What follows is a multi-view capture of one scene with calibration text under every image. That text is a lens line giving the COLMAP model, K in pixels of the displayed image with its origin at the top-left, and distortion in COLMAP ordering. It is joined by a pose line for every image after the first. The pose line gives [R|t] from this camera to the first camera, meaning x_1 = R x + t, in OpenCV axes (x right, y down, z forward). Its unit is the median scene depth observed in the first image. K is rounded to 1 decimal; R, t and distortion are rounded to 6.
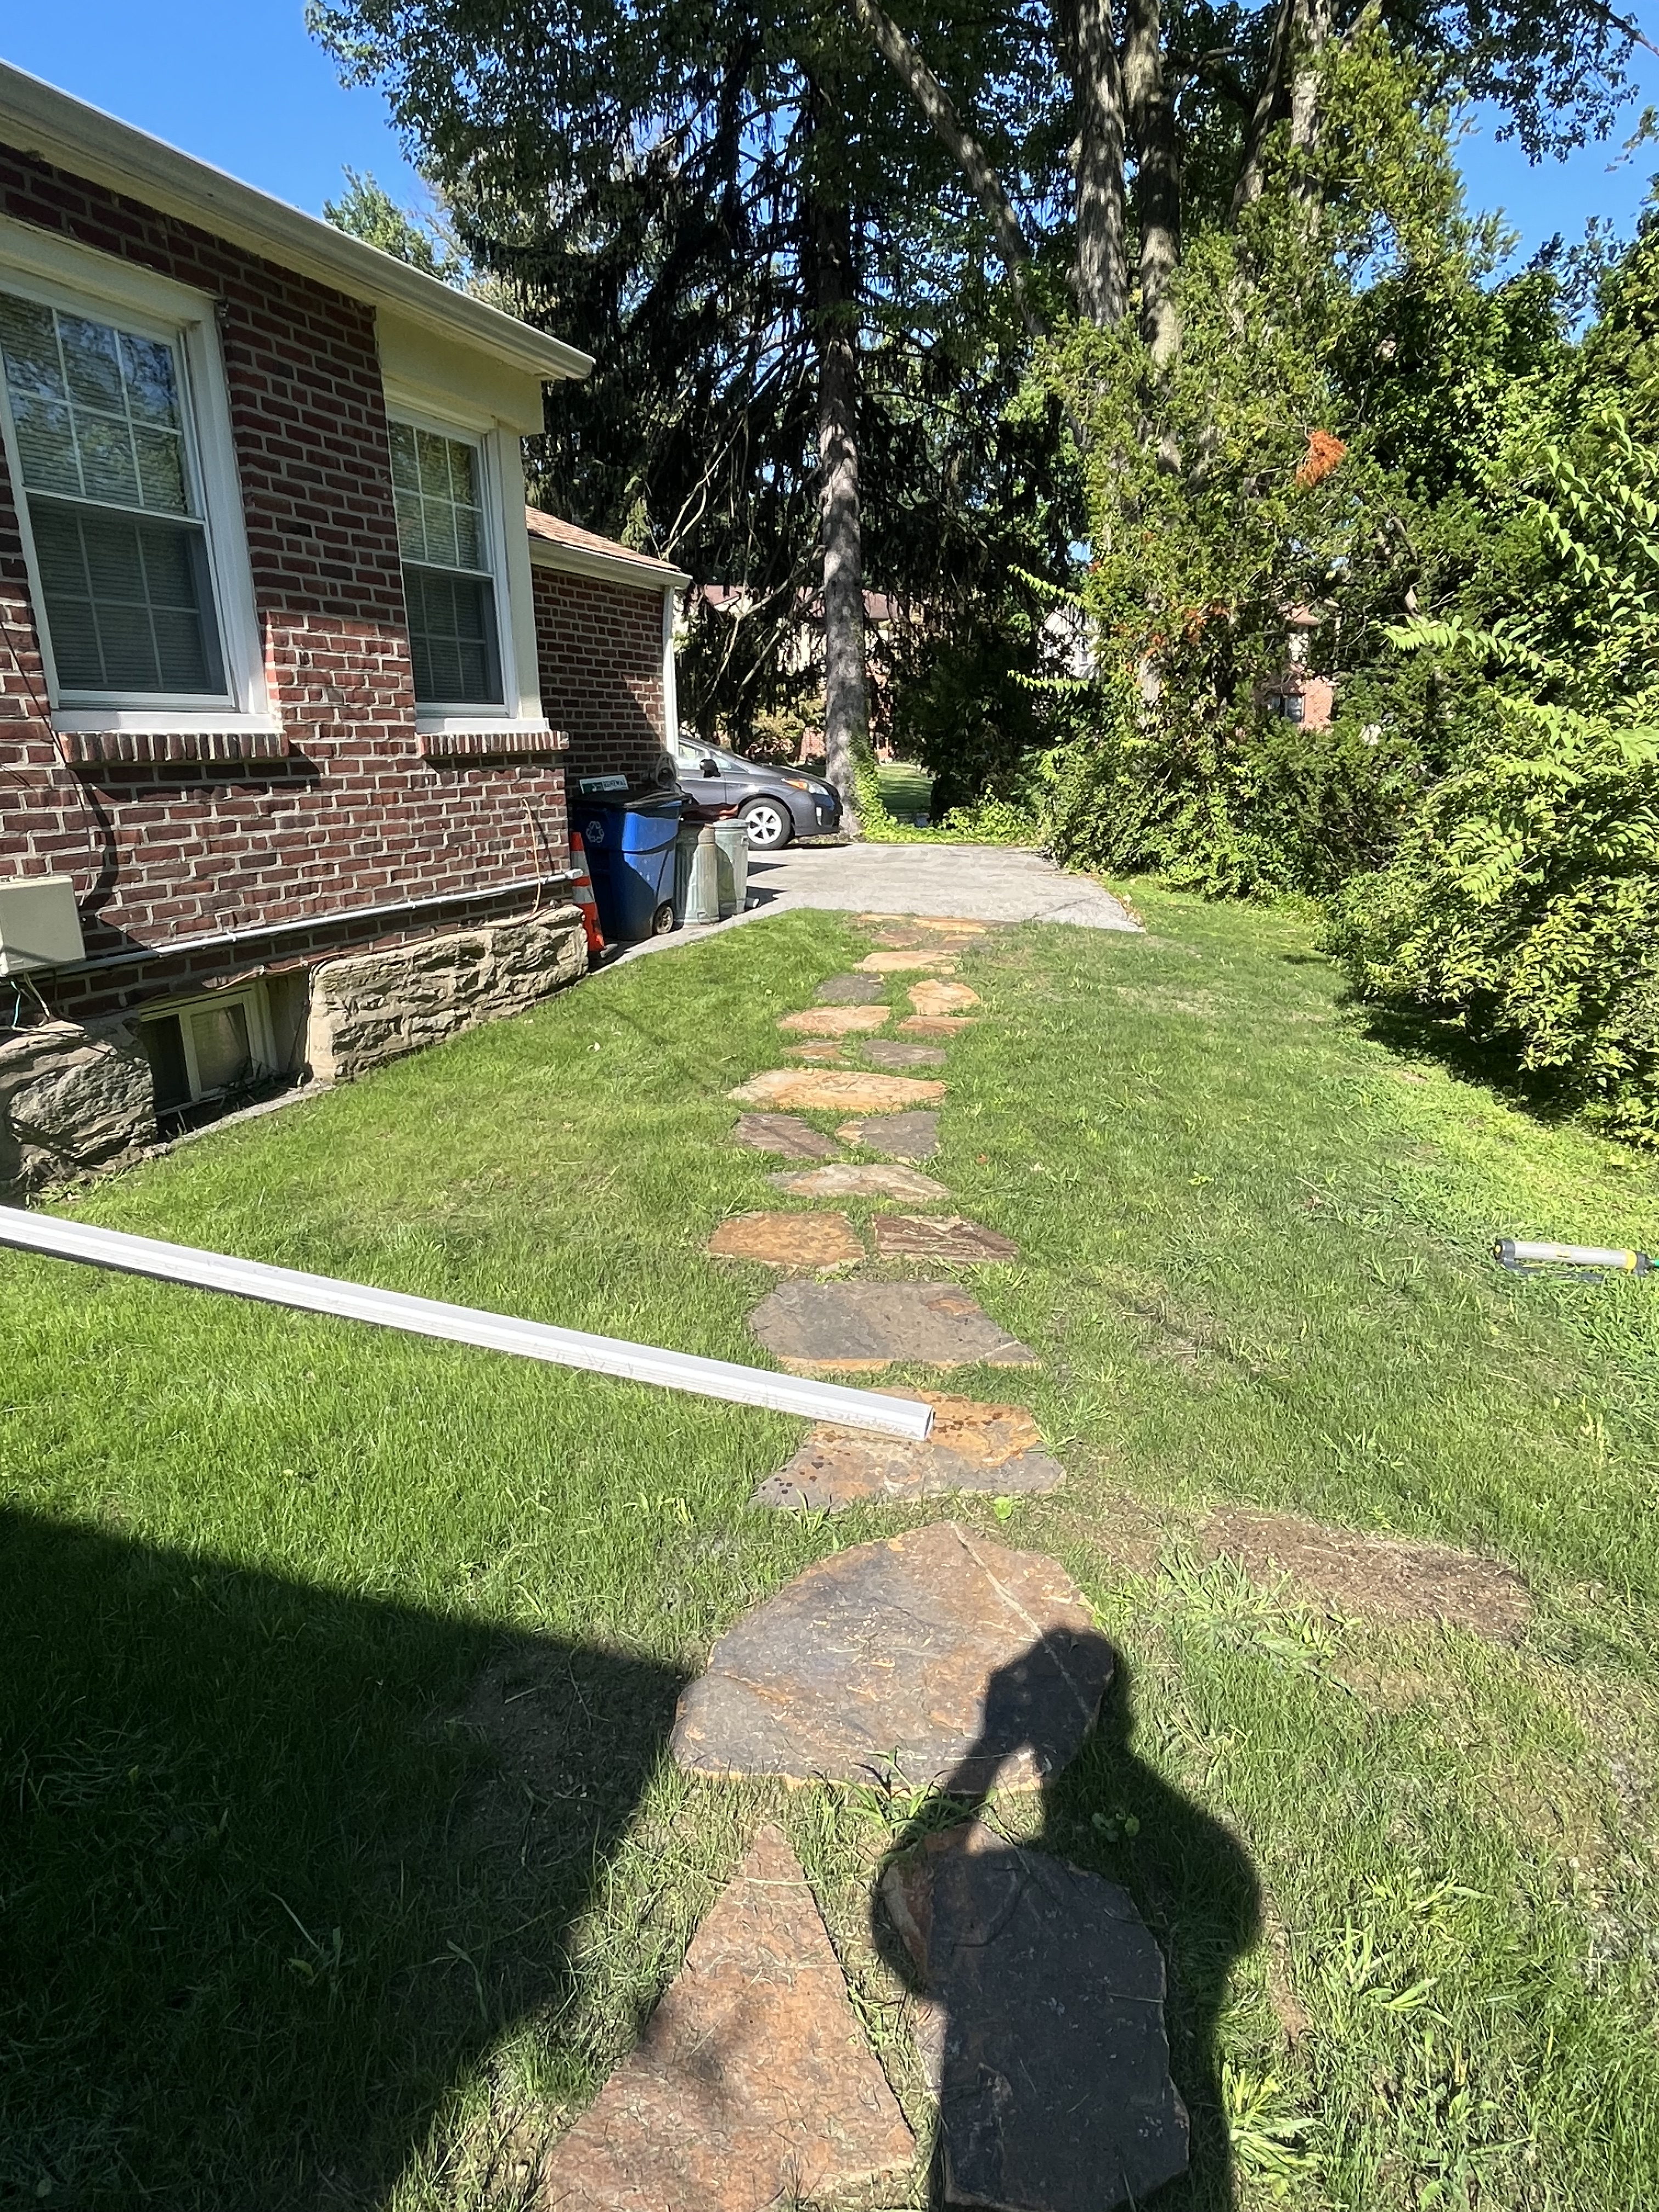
lens RADIAL K [[1194.1, 0, 829.5], [0, 1194.1, 1106.0], [0, 0, 1]] dist [0.000123, -0.000087]
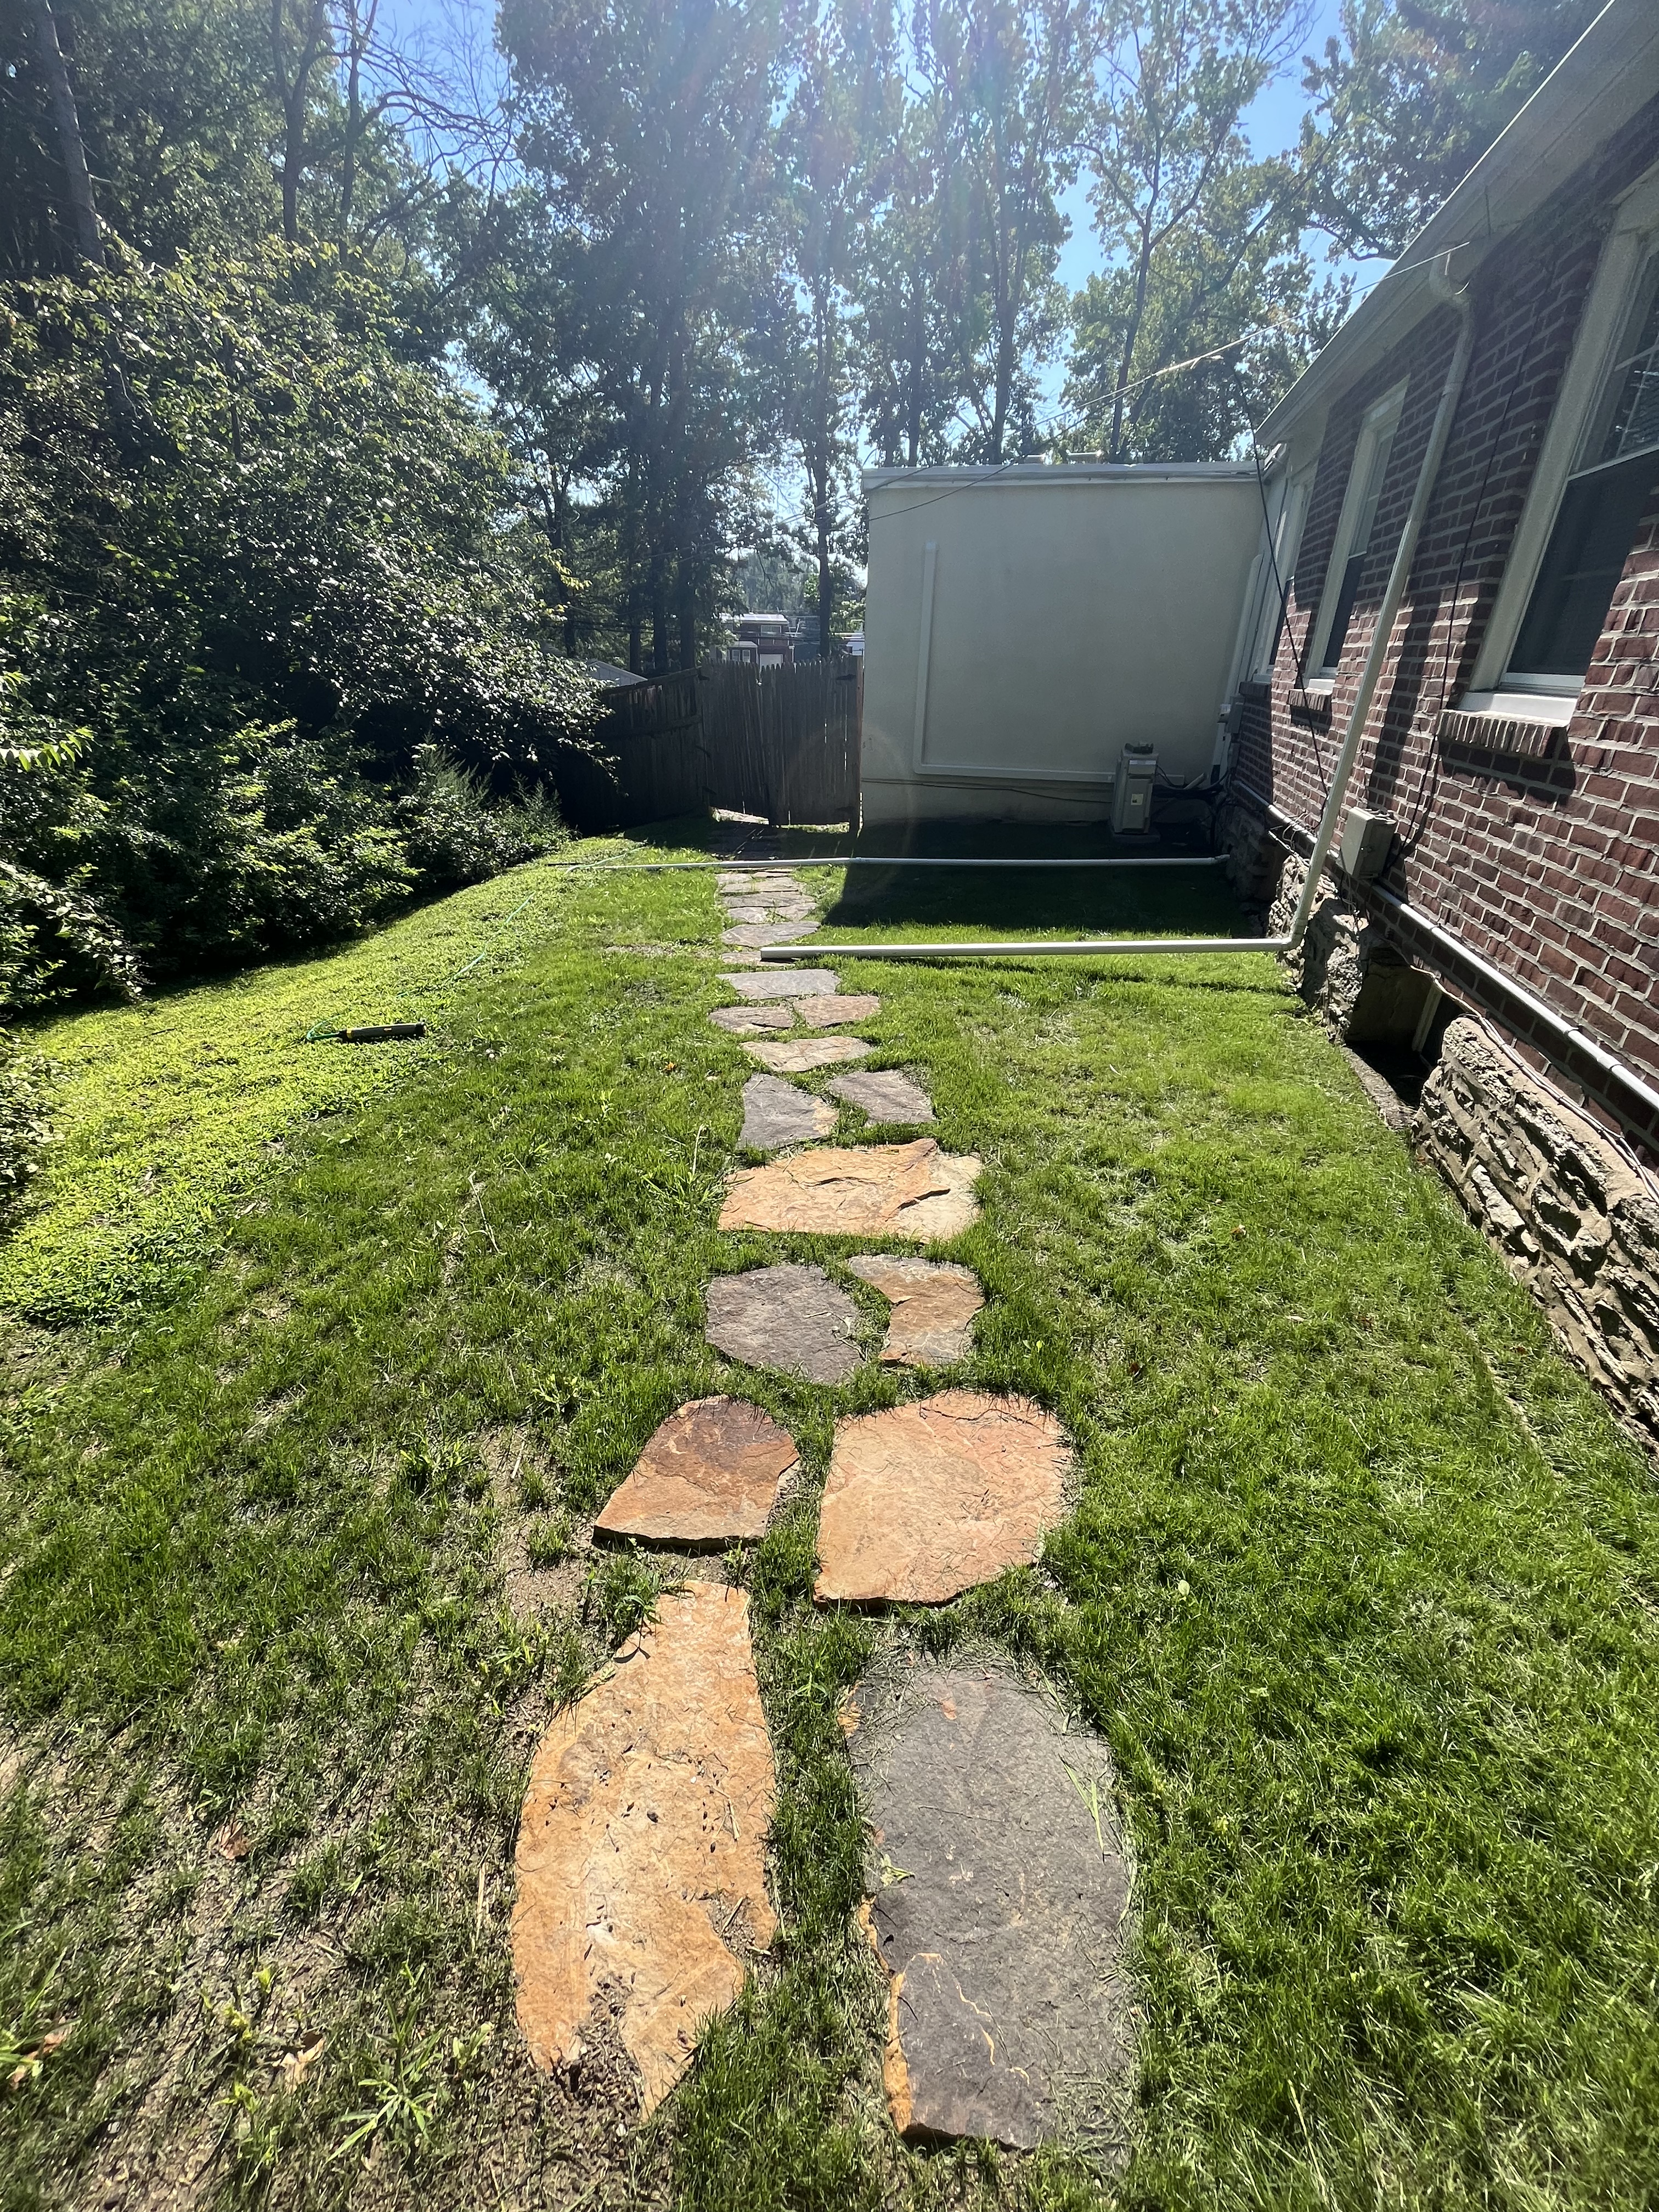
lens RADIAL K [[885.5, 0, 829.5], [0, 885.5, 1106.0], [0, 0, 1]] dist [-0.000098, 0.000021]
pose [[-0.991963, 0.061762, -0.110428, 0.089898], [-0.032598, 0.718550, 0.694711, -0.491864], [0.122255, 0.692727, -0.710762, 1.439370]]
